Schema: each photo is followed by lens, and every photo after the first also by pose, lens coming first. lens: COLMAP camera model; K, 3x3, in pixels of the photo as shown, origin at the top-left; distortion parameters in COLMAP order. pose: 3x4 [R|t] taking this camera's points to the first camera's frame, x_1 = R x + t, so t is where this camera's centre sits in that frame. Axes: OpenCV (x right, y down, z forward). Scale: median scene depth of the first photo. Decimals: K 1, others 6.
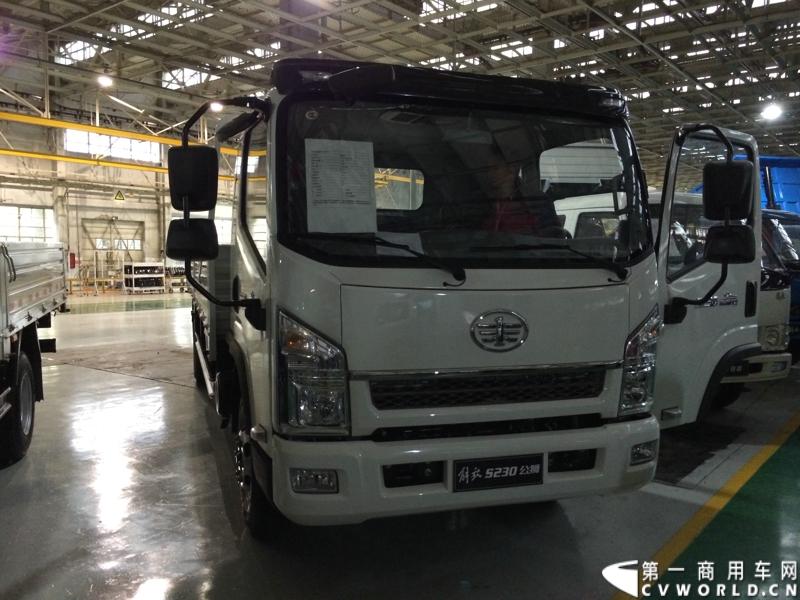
lens RADIAL K [[697.1, 0, 416.8], [0, 697.1, 290.2], [0, 0, 1]] dist [0.070072, -0.085437]
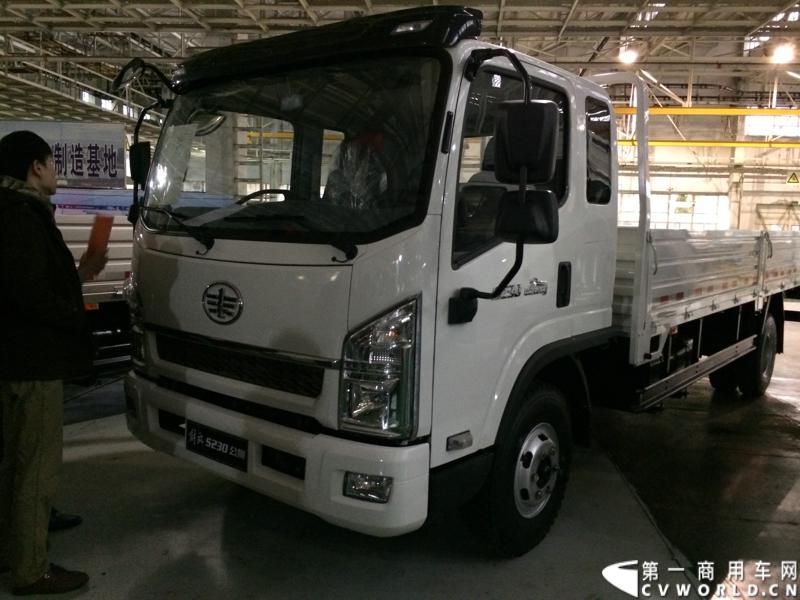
lens RADIAL K [[697.1, 0, 399.1], [0, 697.1, 300.9], [0, 0, 1]] dist [0.070072, -0.085437]
pose [[0.524828, 0.093972, -0.846005, 0.110729], [-0.067055, 0.995363, 0.068964, -0.002876], [0.848563, 0.020534, 0.528696, 0.071469]]
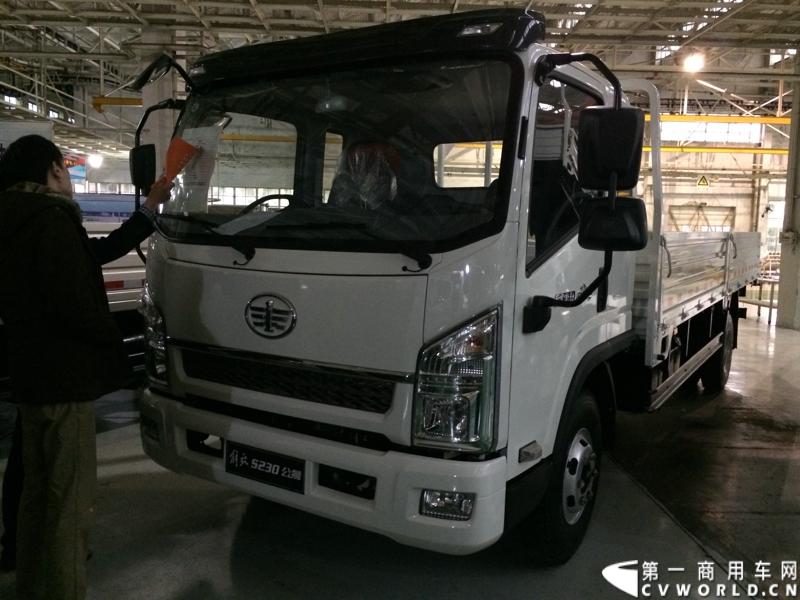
lens RADIAL K [[697.1, 0, 398.3], [0, 697.1, 302.2], [0, 0, 1]] dist [0.070072, -0.085437]
pose [[0.620046, 0.082276, -0.780240, 0.097206], [-0.055365, 0.996595, 0.061093, -0.002574], [0.782610, 0.005318, 0.622490, 0.057517]]
